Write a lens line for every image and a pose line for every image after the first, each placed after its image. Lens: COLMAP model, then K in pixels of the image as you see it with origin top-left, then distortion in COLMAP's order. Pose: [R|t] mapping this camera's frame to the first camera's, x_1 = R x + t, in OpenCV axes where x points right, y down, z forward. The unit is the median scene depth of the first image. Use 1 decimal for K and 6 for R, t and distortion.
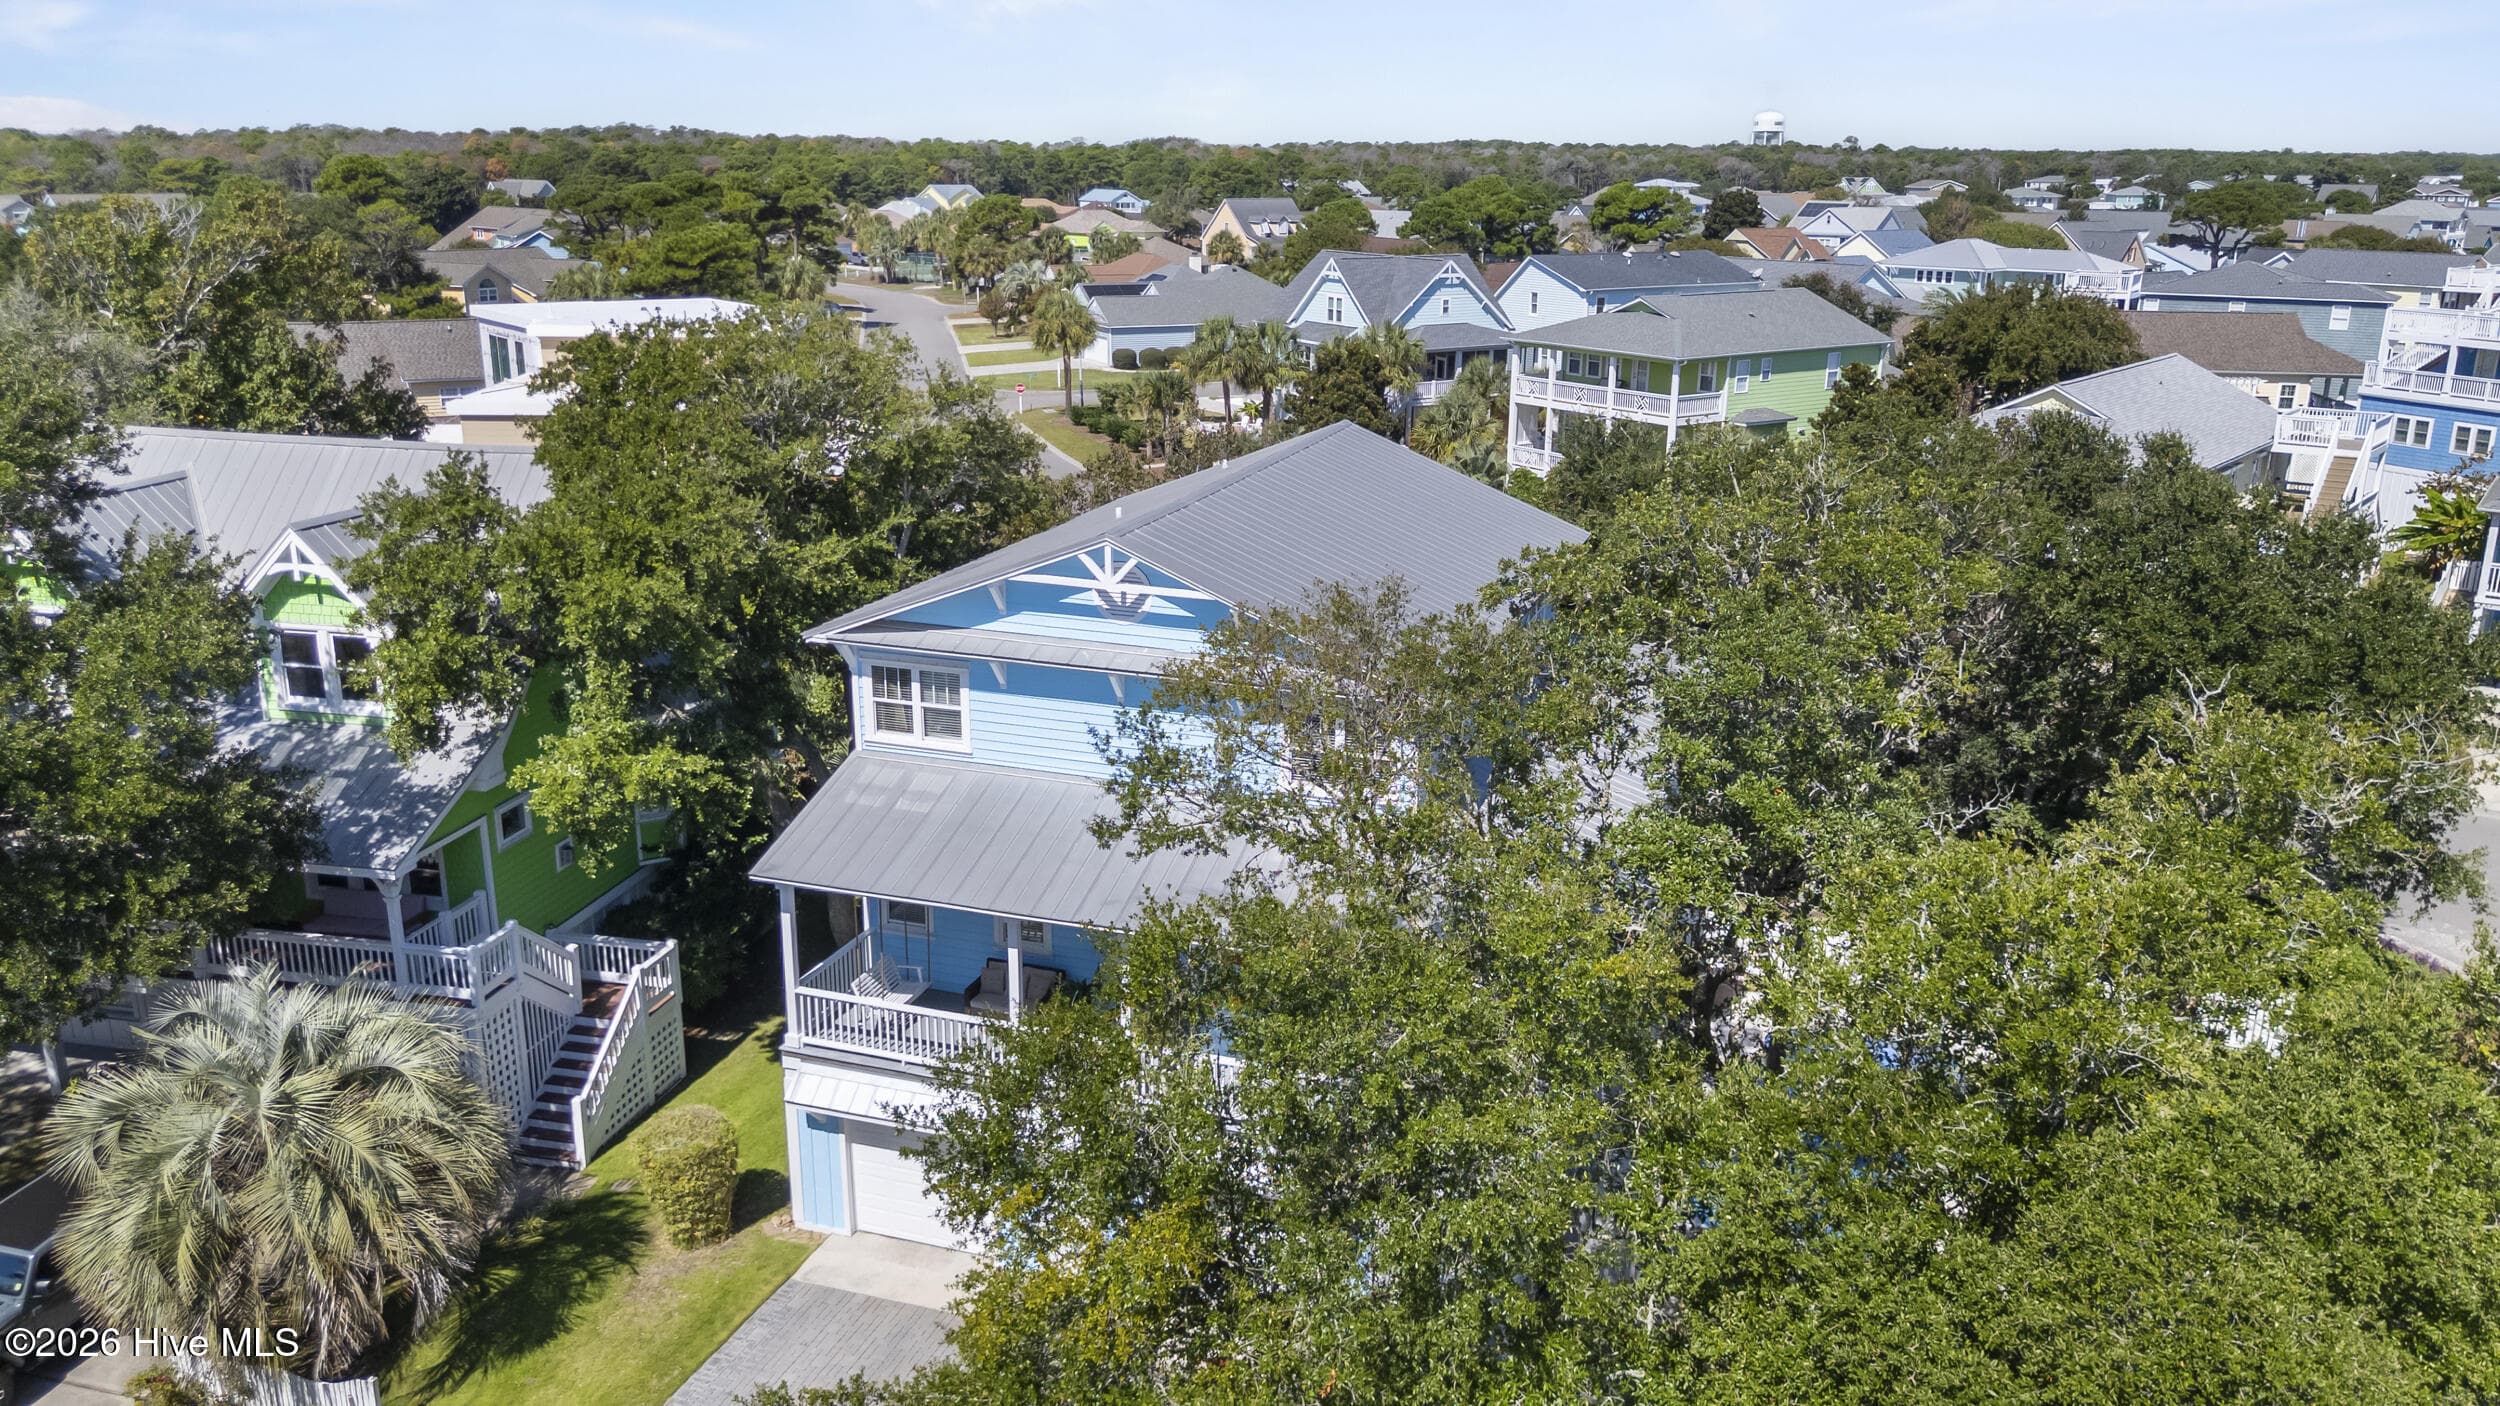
lens RADIAL K [[1828.9, 0, 1258.7], [0, 1828.9, 699.2], [0, 0, 1]] dist [0.086077, -0.098267]
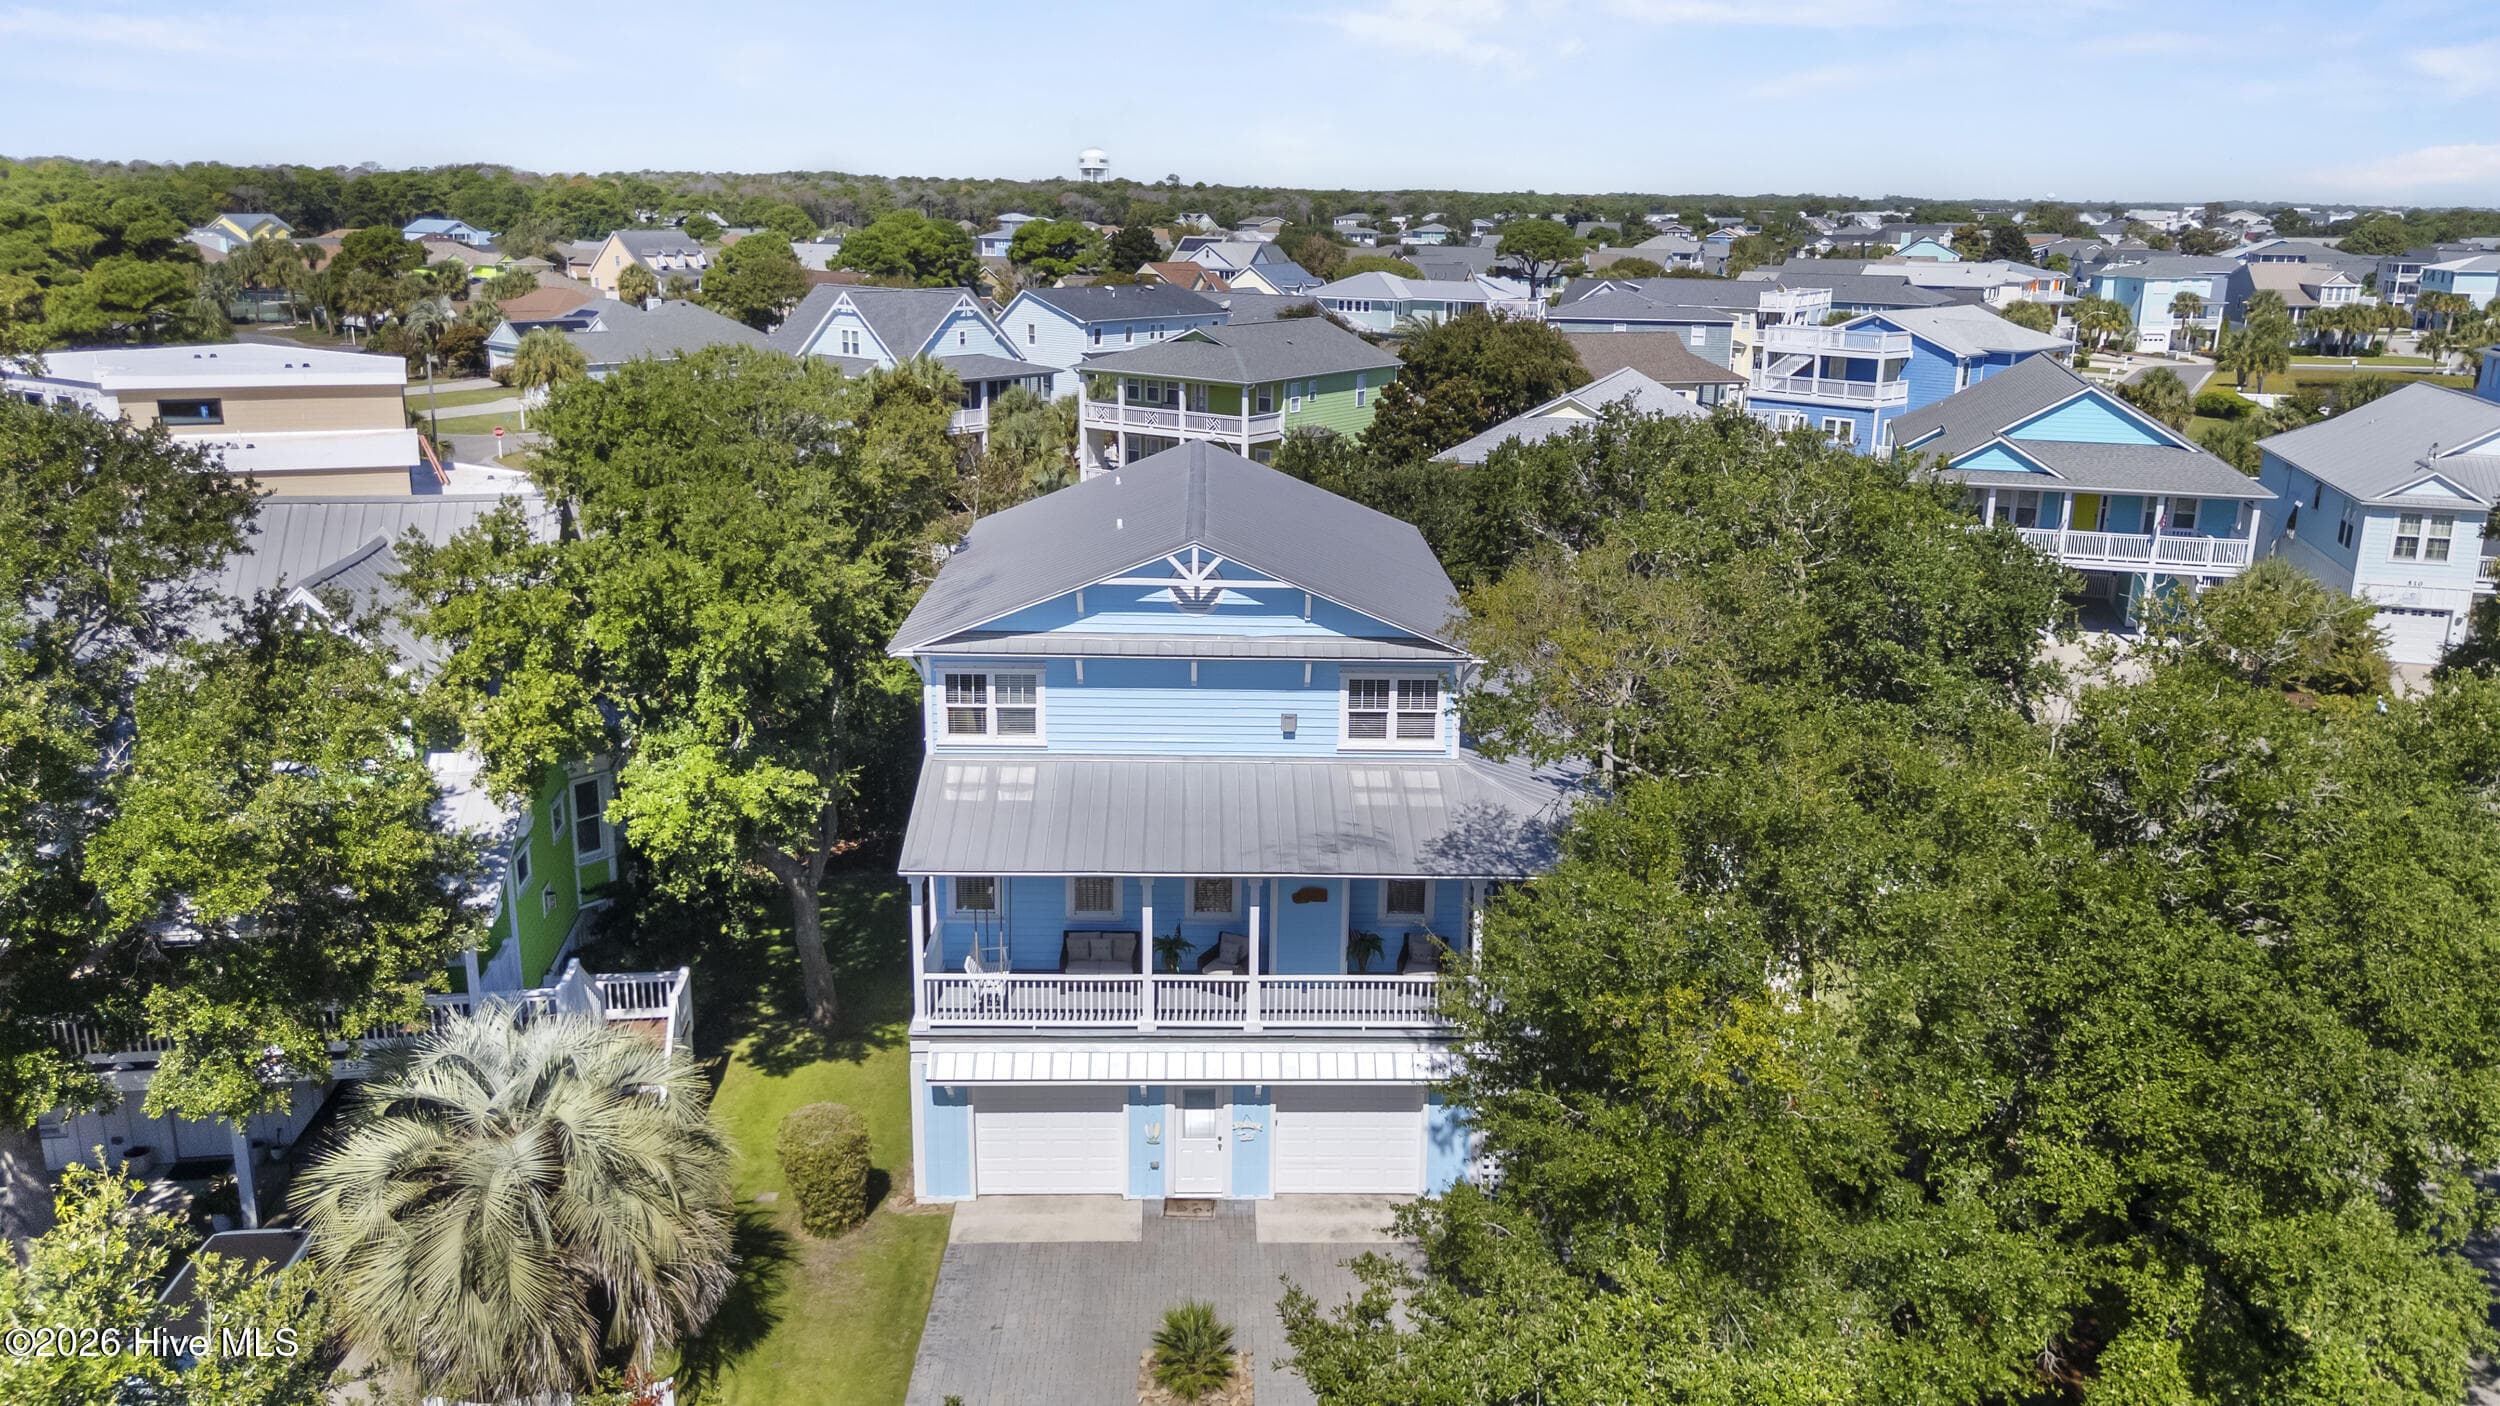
lens RADIAL K [[1836.6, 0, 1250.0], [0, 1836.6, 703.0], [0, 0, 1]] dist [0.059115, -0.063530]
pose [[0.939731, -0.086738, 0.330730, -0.167952], [0.091545, 0.995800, 0.001046, 0.005807], [-0.329432, 0.029294, 0.943725, -0.035583]]
